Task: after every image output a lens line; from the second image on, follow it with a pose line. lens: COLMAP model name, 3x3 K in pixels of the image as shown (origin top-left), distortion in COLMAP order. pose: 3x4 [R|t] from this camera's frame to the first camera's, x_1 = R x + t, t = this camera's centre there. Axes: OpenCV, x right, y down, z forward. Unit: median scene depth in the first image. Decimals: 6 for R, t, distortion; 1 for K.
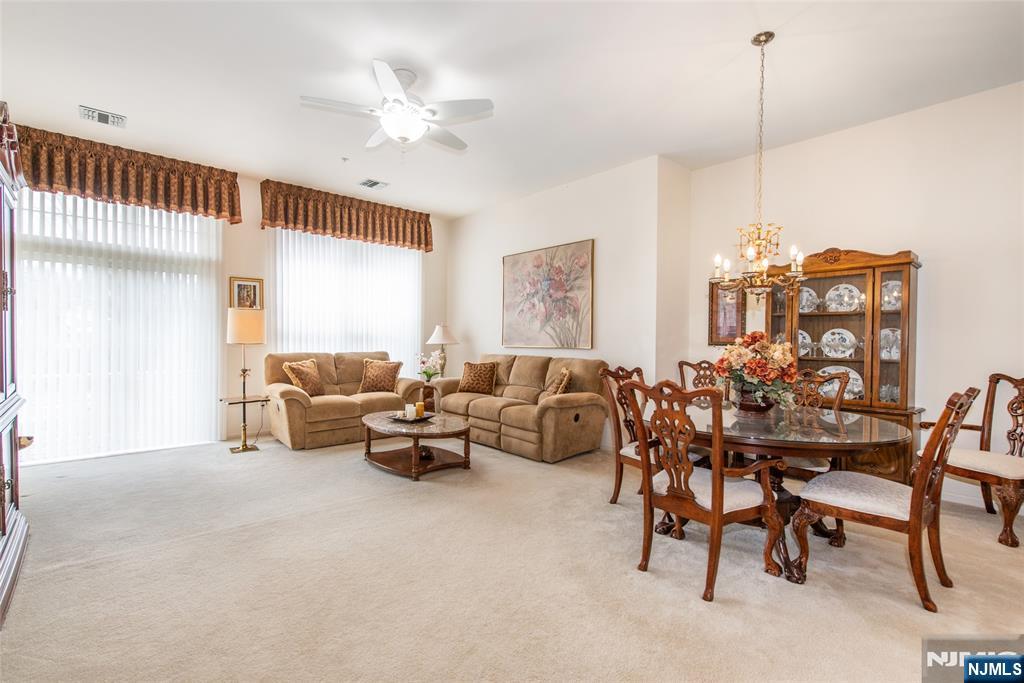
lens RADIAL K [[468.5, 0, 516.7], [0, 468.5, 341.8], [0, 0, 1]] dist [0.012466, -0.000069]
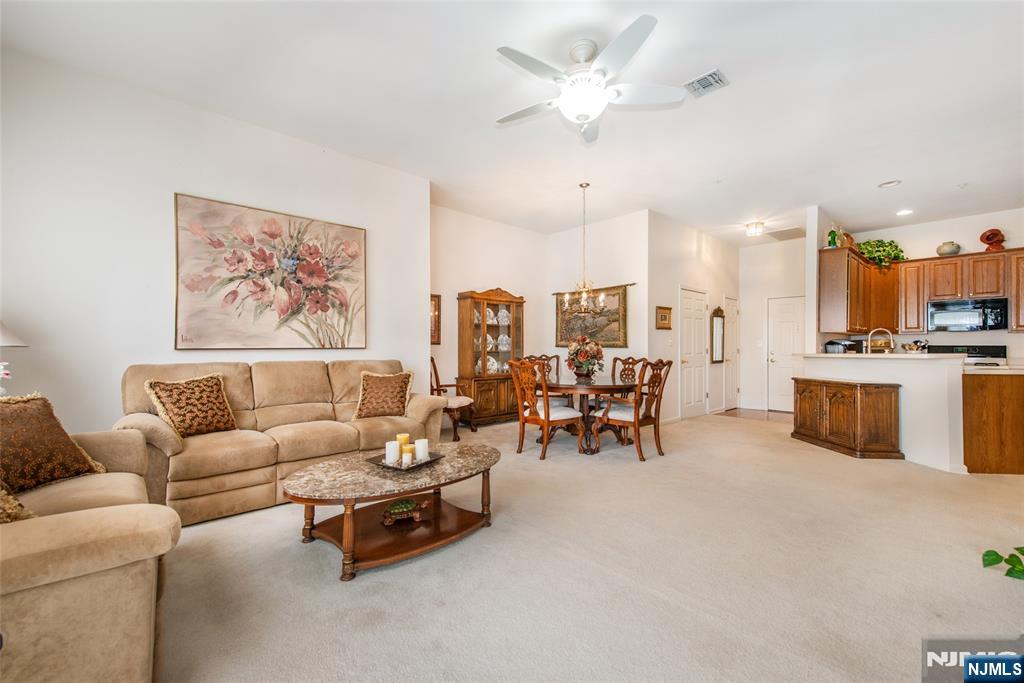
lens RADIAL K [[427.8, 0, 499.8], [0, 427.8, 345.3], [0, 0, 1]] dist [0.009412, -0.002355]
pose [[-0.004250, -0.007149, 0.999965, -0.632318], [0.004192, 0.999966, 0.007167, 0.002082], [-0.999982, 0.004222, -0.004220, 0.693960]]
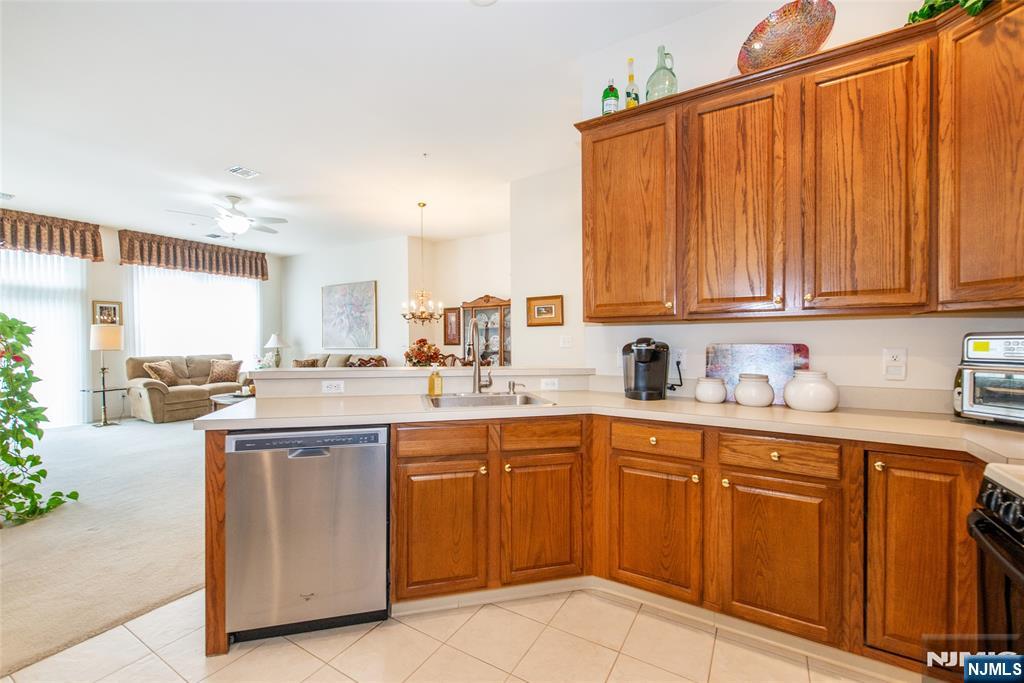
lens RADIAL K [[427.8, 0, 517.4], [0, 427.8, 342.9], [0, 0, 1]] dist [0.009412, -0.002355]
pose [[0.954177, -0.018724, 0.298657, 0.171946], [0.018700, 0.999821, 0.002937, 0.000456], [-0.298659, 0.002782, 0.954356, -0.518324]]
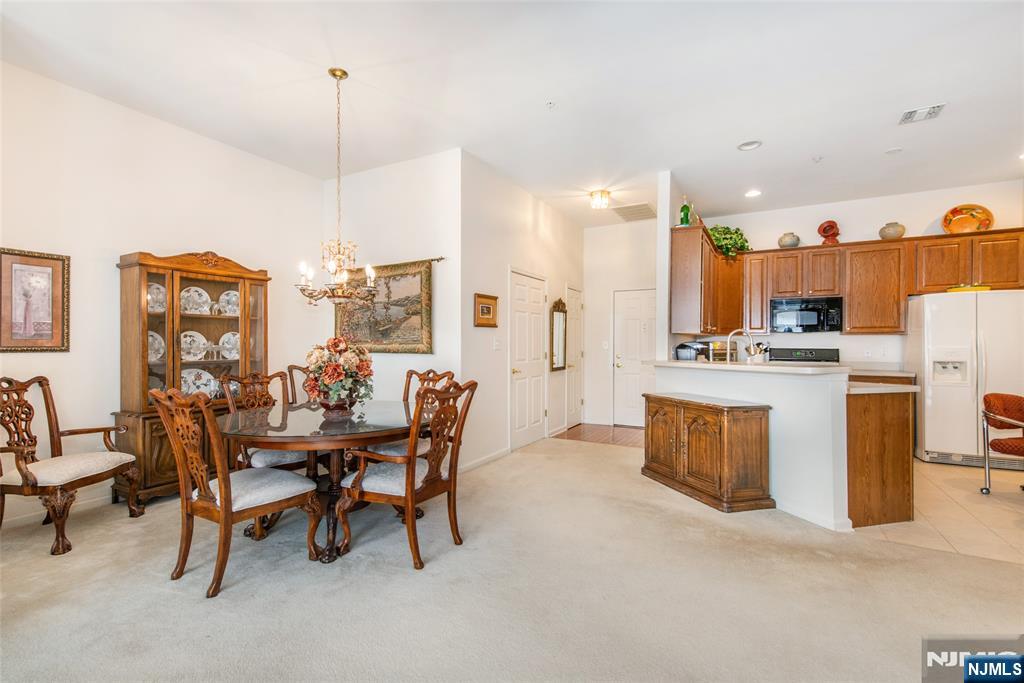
lens RADIAL K [[466.9, 0, 506.2], [0, 466.9, 343.6], [0, 0, 1]] dist [0.018067, -0.001687]
pose [[-0.333027, -0.012000, 0.942841, -0.337030], [0.001124, 0.999913, 0.013123, -0.010447], [-0.942917, 0.005430, -0.332985, 0.512820]]
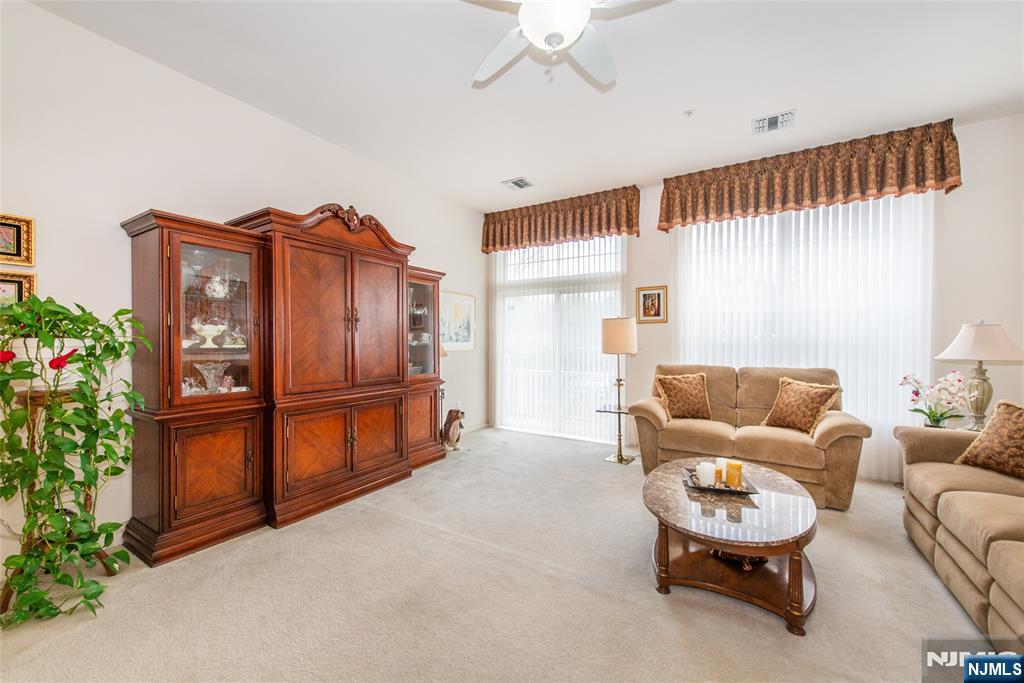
lens RADIAL K [[403.2, 0, 504.7], [0, 403.2, 346.3], [0, 0, 1]] dist [0.003092, -0.000161]
pose [[0.264725, 0.000409, -0.964324, 0.158951], [-0.008487, 0.999962, -0.001905, -0.006611], [0.964287, 0.008688, 0.264718, 0.478678]]
